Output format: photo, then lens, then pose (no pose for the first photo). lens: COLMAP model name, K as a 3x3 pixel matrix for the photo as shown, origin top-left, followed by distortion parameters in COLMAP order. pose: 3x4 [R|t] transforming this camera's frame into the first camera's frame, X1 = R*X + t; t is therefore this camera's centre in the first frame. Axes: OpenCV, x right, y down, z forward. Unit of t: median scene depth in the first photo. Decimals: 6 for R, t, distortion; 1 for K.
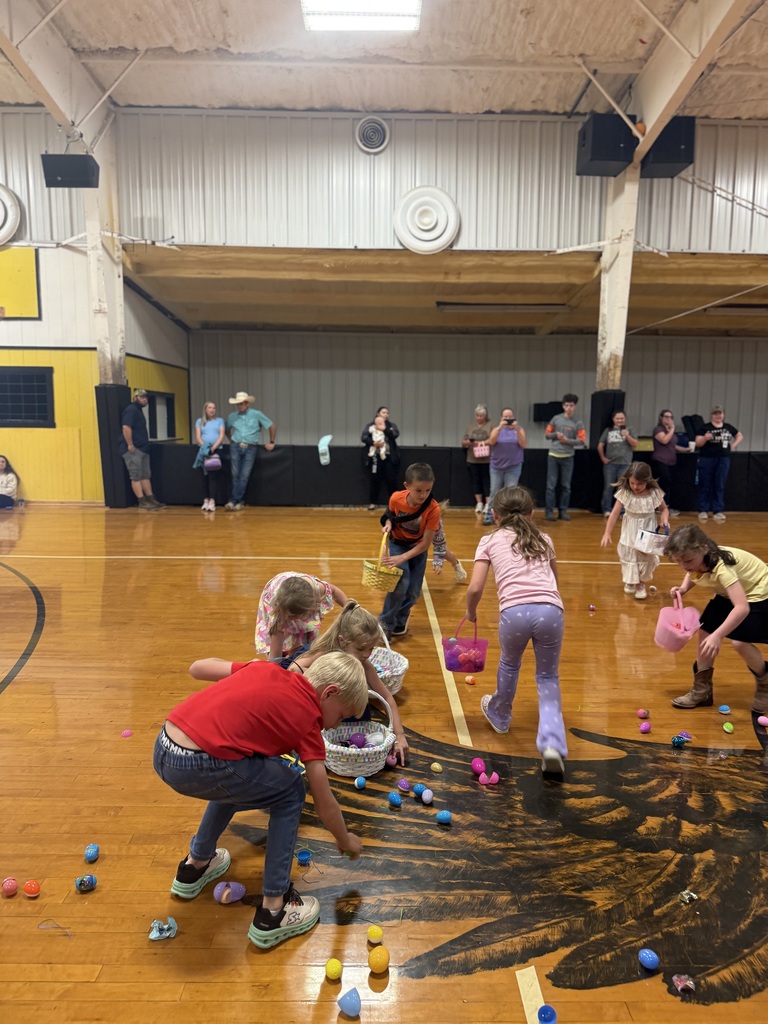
lens RADIAL K [[718.7, 0, 384.0], [0, 718.7, 512.0], [0, 0, 1]] dist [0.006923, -0.012998]
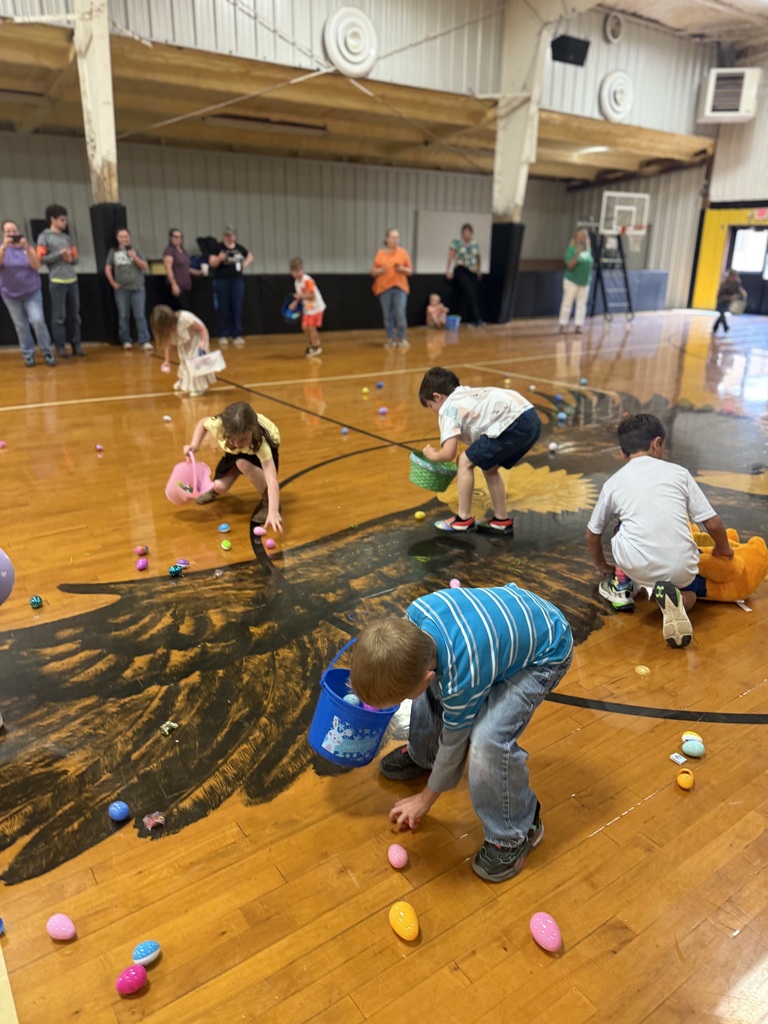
lens RADIAL K [[718.7, 0, 384.0], [0, 718.7, 512.0], [0, 0, 1]] dist [0.006923, -0.012998]
pose [[0.821248, -0.195464, 0.536046, 0.156349], [0.070967, 0.967188, 0.243950, 0.028994], [-0.566140, -0.162302, 0.808173, 0.076858]]
